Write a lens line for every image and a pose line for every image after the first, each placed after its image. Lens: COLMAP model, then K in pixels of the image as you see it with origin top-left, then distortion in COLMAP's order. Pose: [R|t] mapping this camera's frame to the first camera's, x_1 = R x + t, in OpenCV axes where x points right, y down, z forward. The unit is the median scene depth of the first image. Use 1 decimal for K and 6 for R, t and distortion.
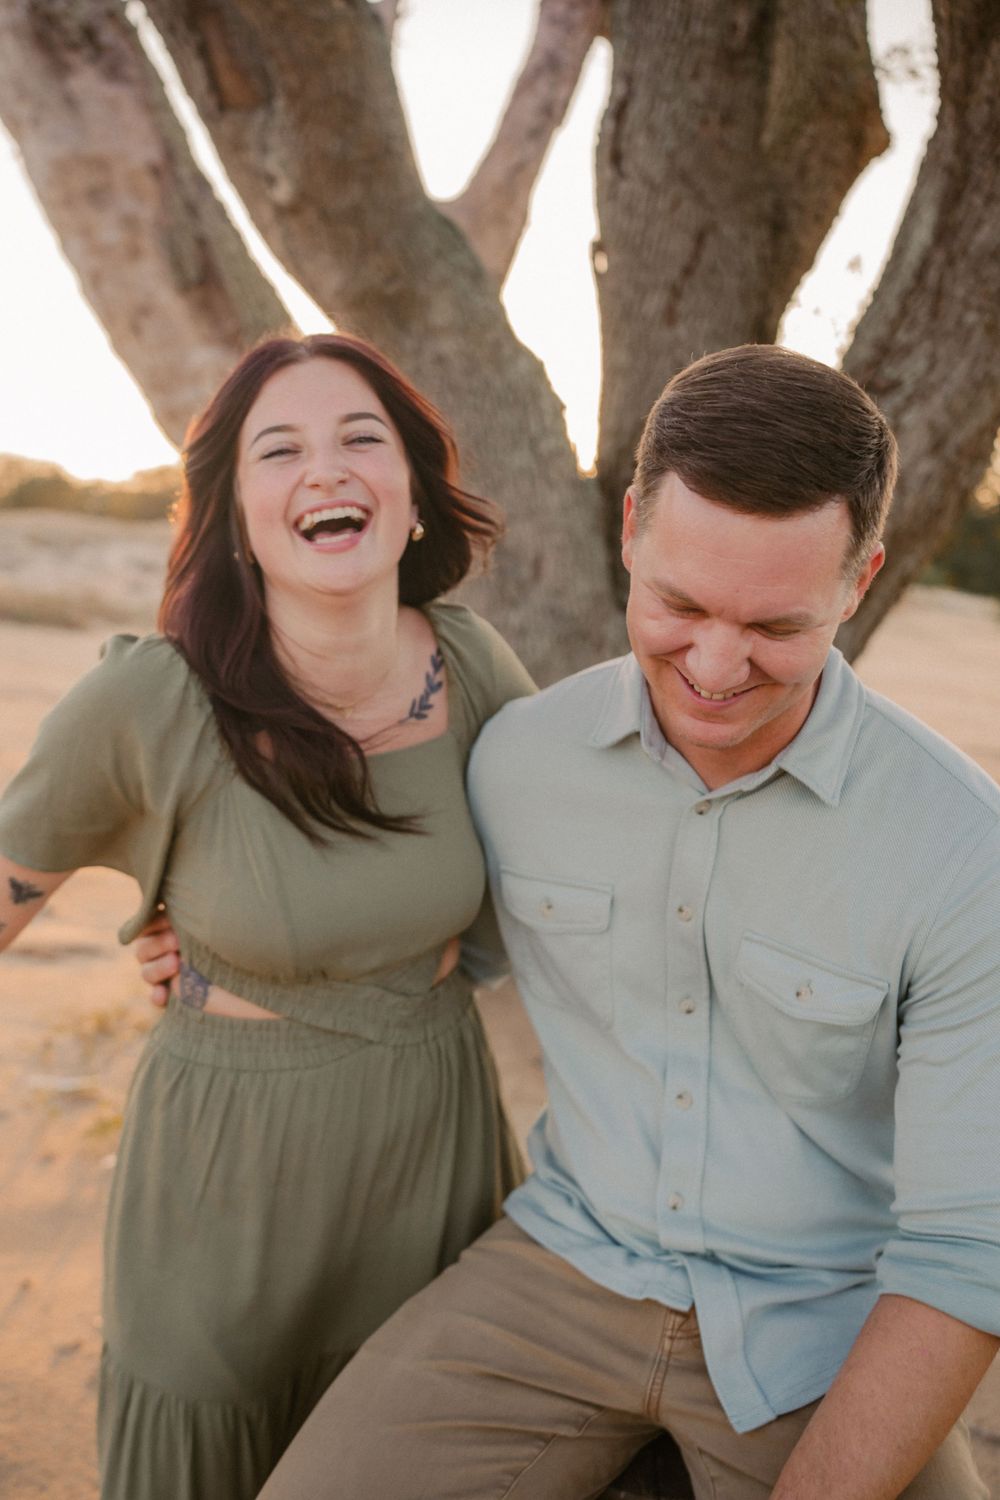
lens RADIAL K [[1467.2, 0, 500.0], [0, 1467.2, 750.0], [0, 0, 1]] dist [-0.190884, 0.291348]
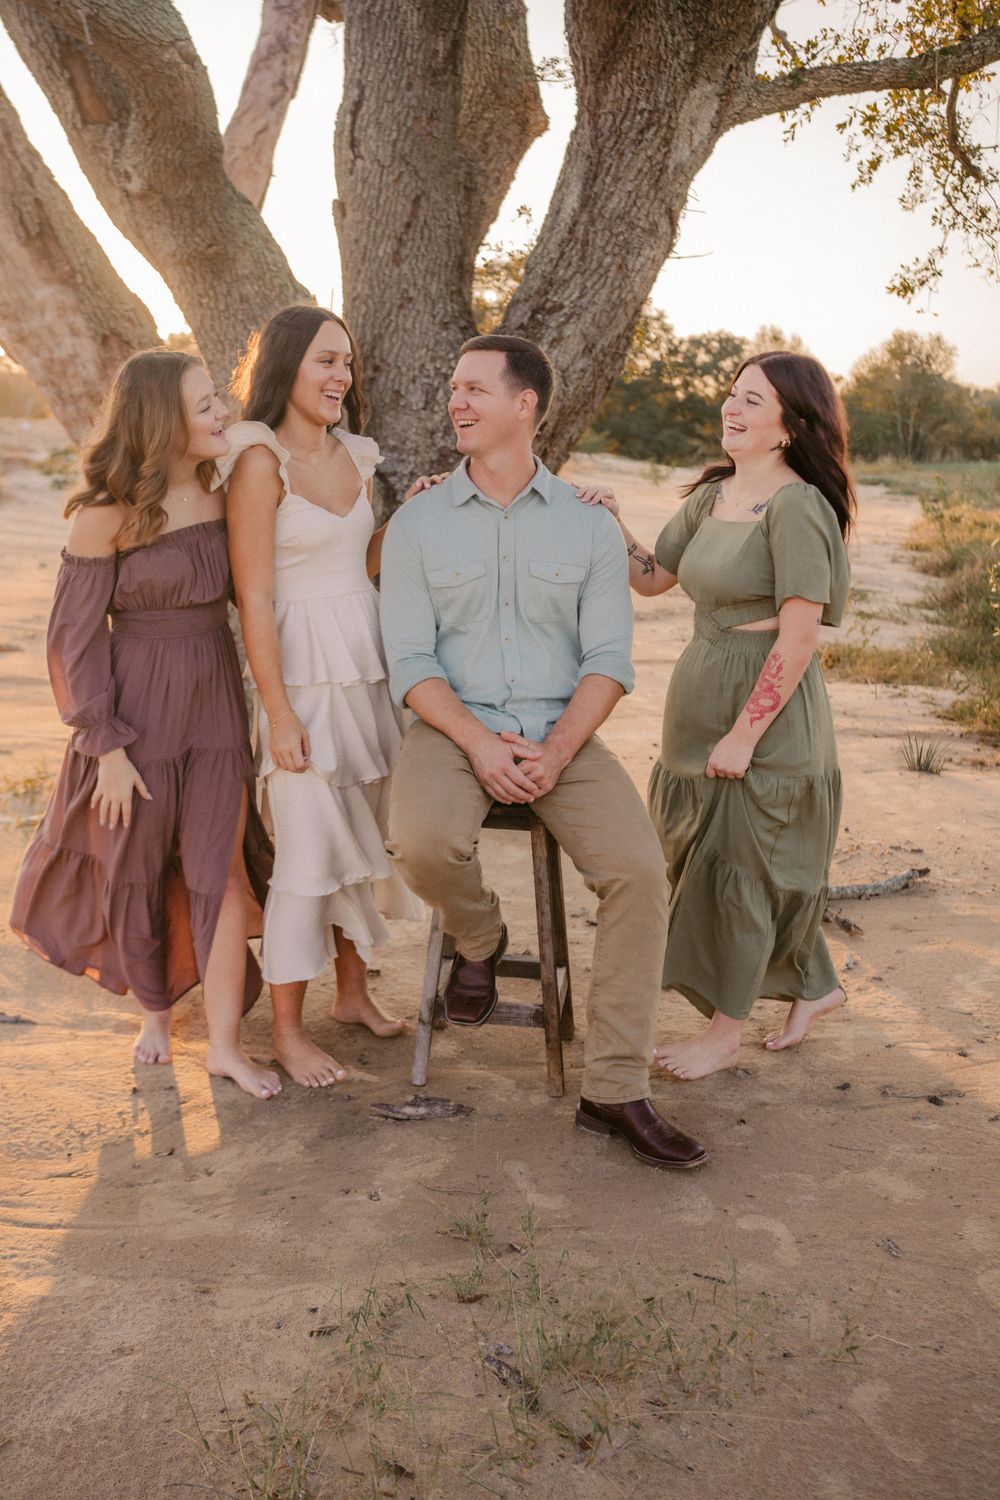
lens RADIAL K [[1478.8, 0, 500.0], [0, 1478.8, 750.0], [0, 0, 1]] dist [-0.205347, 0.220126]
pose [[0.974682, -0.071566, 0.211832, -0.116017], [0.054456, 0.994845, 0.085540, 0.056243], [-0.216862, -0.071839, 0.973555, -0.416125]]
